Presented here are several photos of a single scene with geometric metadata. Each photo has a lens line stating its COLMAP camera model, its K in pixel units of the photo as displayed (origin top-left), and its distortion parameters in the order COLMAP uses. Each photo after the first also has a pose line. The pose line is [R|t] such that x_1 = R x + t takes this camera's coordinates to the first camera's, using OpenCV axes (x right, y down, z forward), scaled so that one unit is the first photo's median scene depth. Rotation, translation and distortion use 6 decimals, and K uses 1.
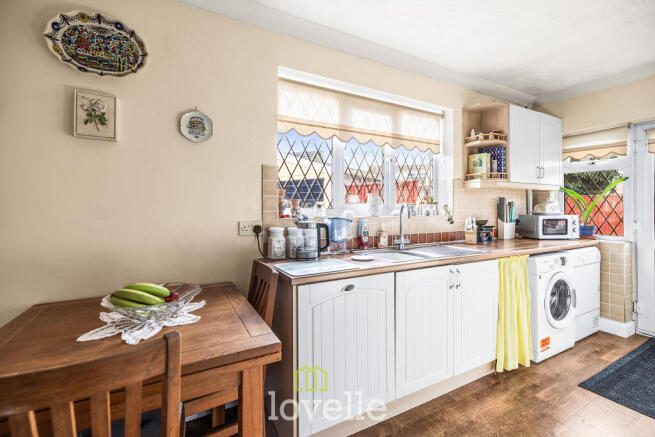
lens RADIAL K [[262.8, 0, 325.8], [0, 262.8, 209.5], [0, 0, 1]] dist [-0.022463, 0.000066]
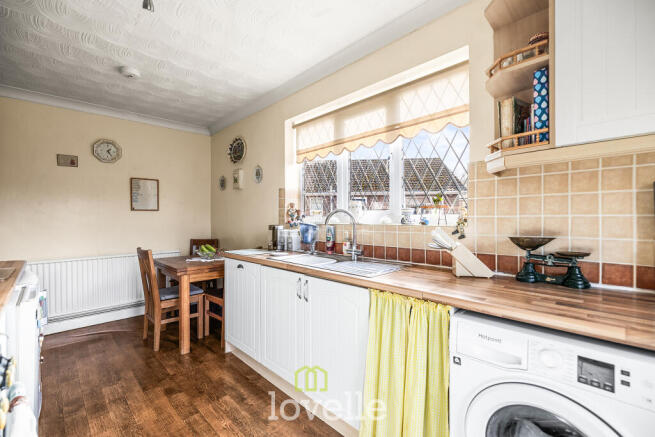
lens RADIAL K [[287.3, 0, 328.2], [0, 287.3, 214.9], [0, 0, 1]] dist [0.002638, -0.000312]
pose [[0.315791, -0.014311, -0.948721, 1.168915], [0.008606, 0.999888, -0.012218, 0.005173], [0.948790, -0.004307, 0.315879, 0.575778]]
